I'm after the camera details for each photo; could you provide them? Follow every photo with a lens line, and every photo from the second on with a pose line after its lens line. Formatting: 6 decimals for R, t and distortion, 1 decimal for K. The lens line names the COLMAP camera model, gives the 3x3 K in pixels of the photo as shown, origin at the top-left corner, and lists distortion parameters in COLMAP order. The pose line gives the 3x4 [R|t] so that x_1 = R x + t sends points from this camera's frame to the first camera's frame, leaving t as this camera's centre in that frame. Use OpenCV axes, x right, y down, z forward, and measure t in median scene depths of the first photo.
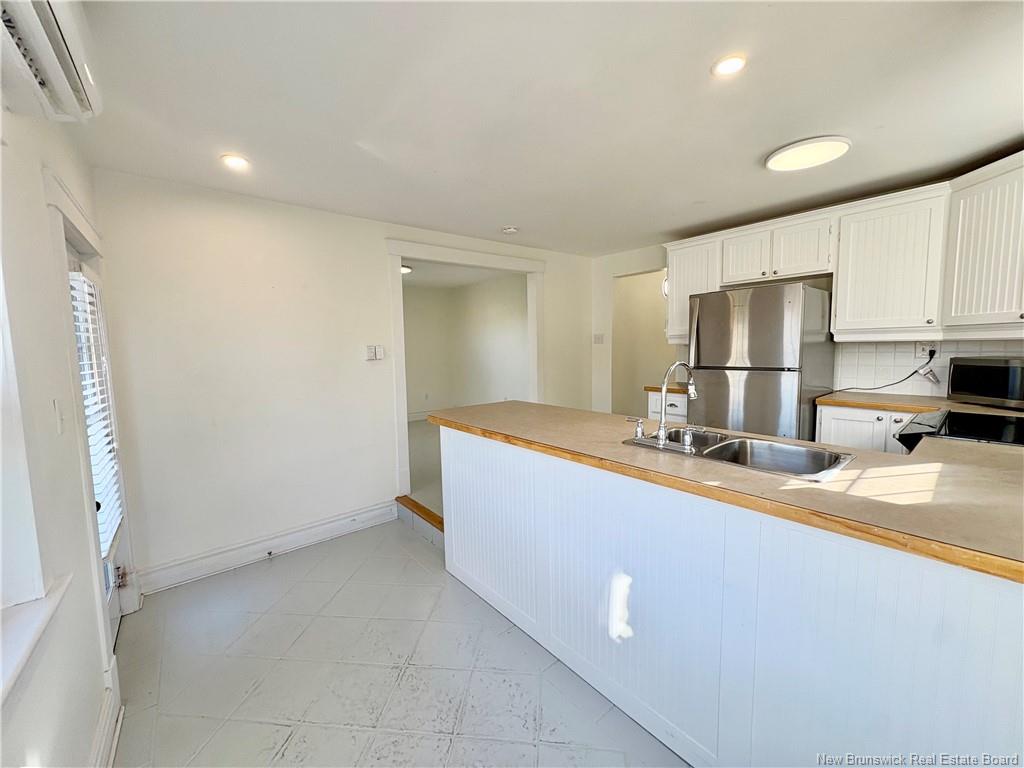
lens RADIAL K [[408.1, 0, 507.1], [0, 408.1, 383.1], [0, 0, 1]] dist [0.000786, -0.000558]
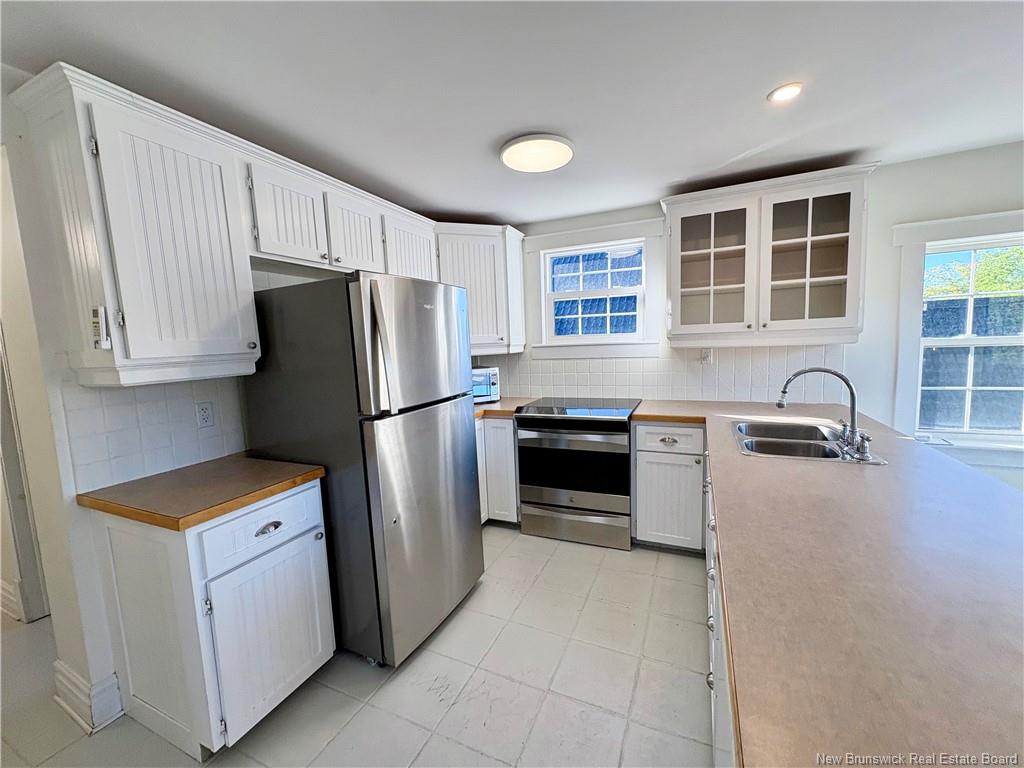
lens RADIAL K [[408.1, 0, 511.6], [0, 408.1, 384.3], [0, 0, 1]] dist [0.000786, -0.000558]
pose [[-0.439403, -0.056296, 0.896524, -0.073566], [0.131778, 0.983197, 0.126326, -0.136243], [-0.888572, 0.173651, -0.424601, 1.211789]]
